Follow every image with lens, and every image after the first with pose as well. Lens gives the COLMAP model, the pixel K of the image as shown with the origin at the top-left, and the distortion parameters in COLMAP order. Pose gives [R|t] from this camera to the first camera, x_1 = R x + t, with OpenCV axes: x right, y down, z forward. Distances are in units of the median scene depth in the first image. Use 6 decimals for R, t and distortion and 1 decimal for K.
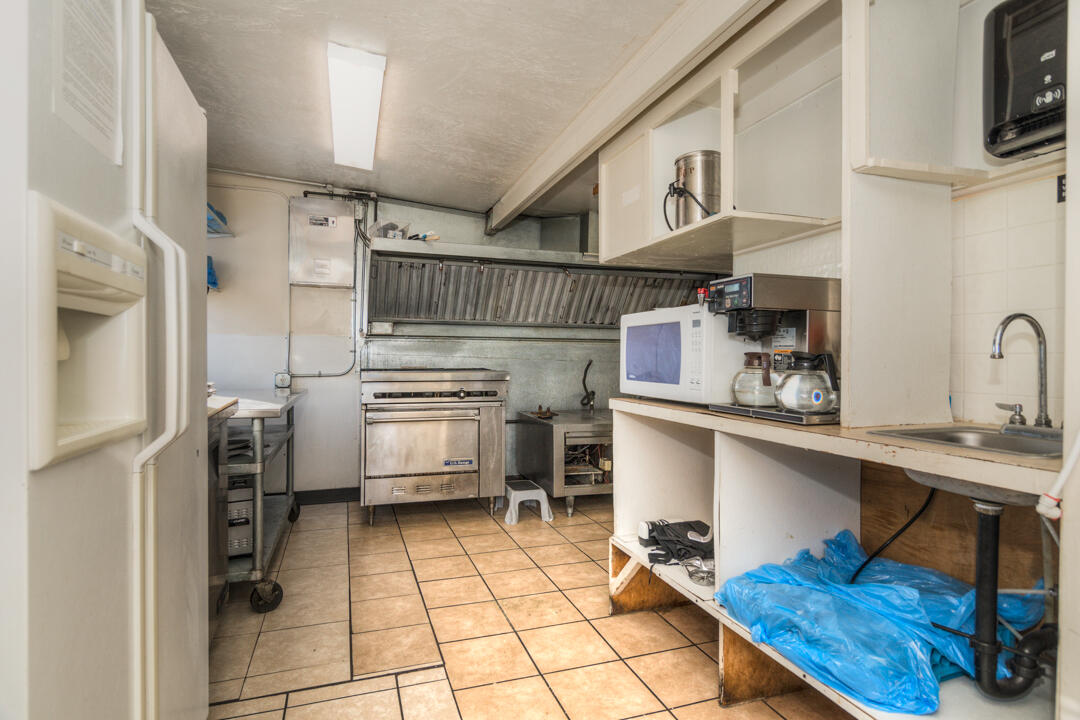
lens RADIAL K [[569.6, 0, 540.9], [0, 569.6, 358.1], [0, 0, 1]] dist [-0.003958, 0.002437]
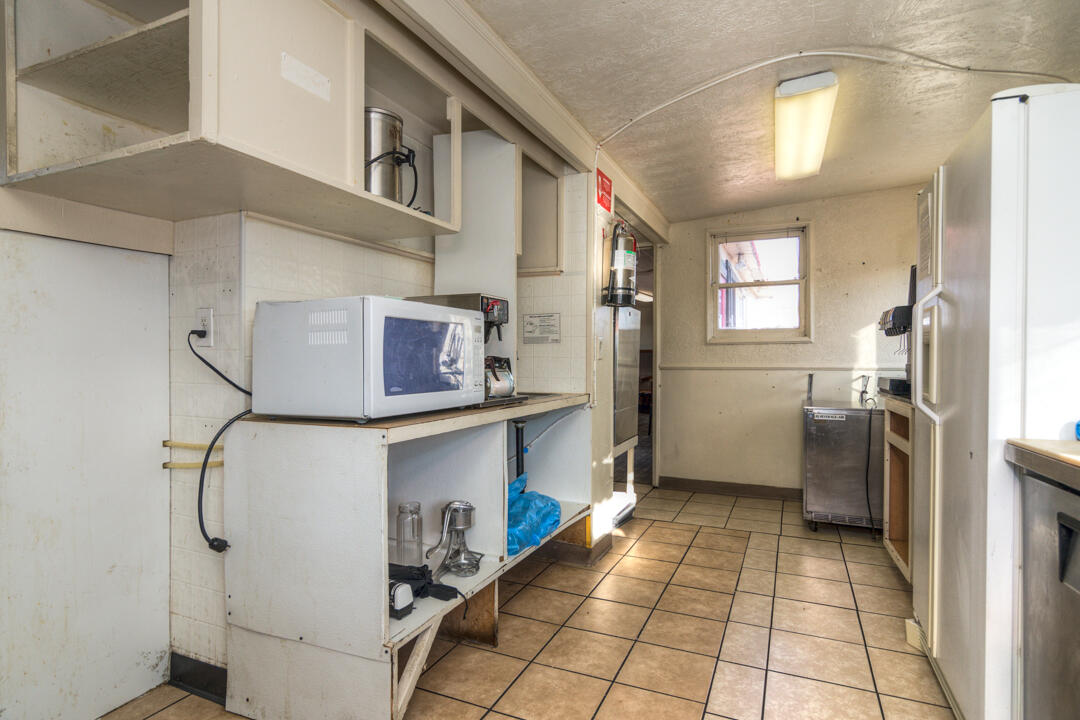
lens RADIAL K [[569.6, 0, 538.4], [0, 569.6, 360.7], [0, 0, 1]] dist [-0.003958, 0.002437]
pose [[-0.729724, -0.008591, 0.683688, -0.267890], [-0.001259, 0.999936, 0.011221, -0.006927], [-0.683741, 0.007327, -0.729688, 0.843868]]
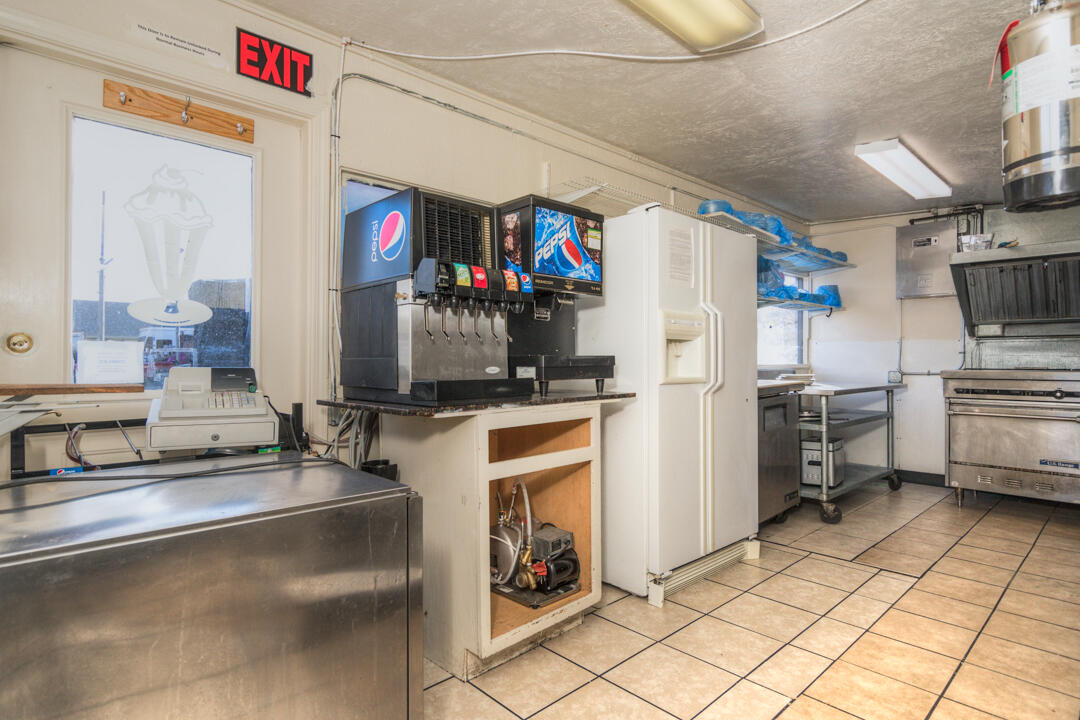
lens RADIAL K [[569.6, 0, 542.3], [0, 569.6, 357.1], [0, 0, 1]] dist [-0.003958, 0.002437]
pose [[0.412377, -0.010734, -0.910950, 0.369690], [-0.001144, 0.999924, -0.012301, 0.012036], [0.911013, 0.006114, 0.412333, -0.208262]]
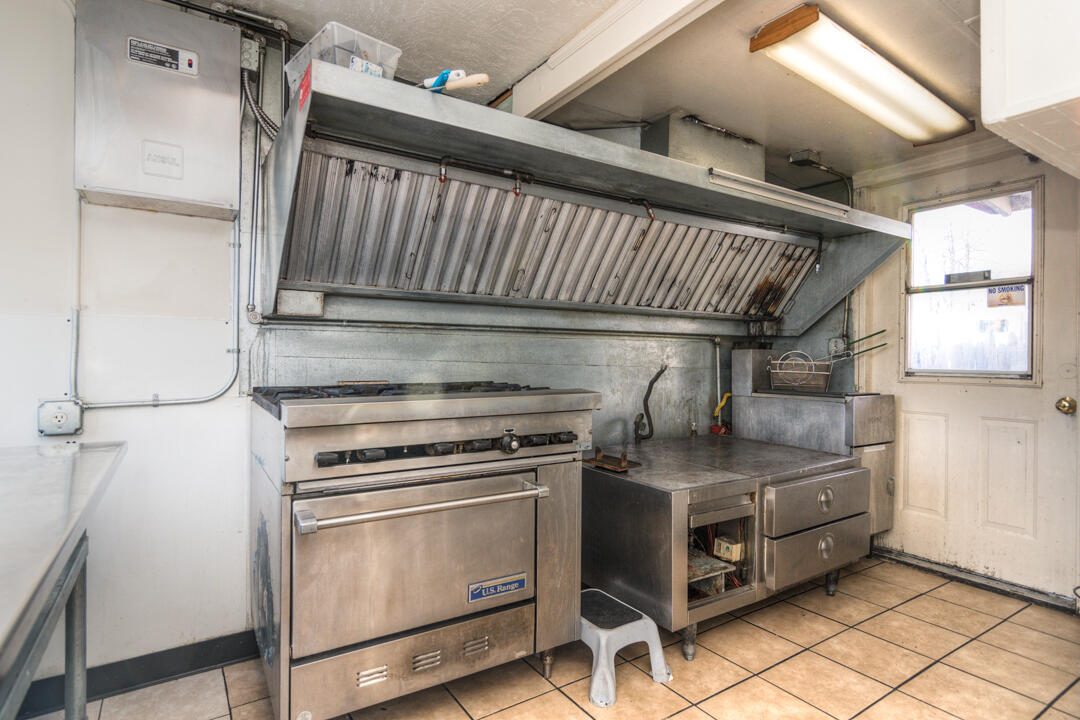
lens RADIAL K [[569.6, 0, 540.2], [0, 569.6, 356.7], [0, 0, 1]] dist [-0.003958, 0.002437]
pose [[0.969686, -0.002971, 0.244336, -0.217551], [0.004594, 0.999971, -0.006072, -0.003323], [-0.244311, 0.007011, 0.969672, 0.522679]]
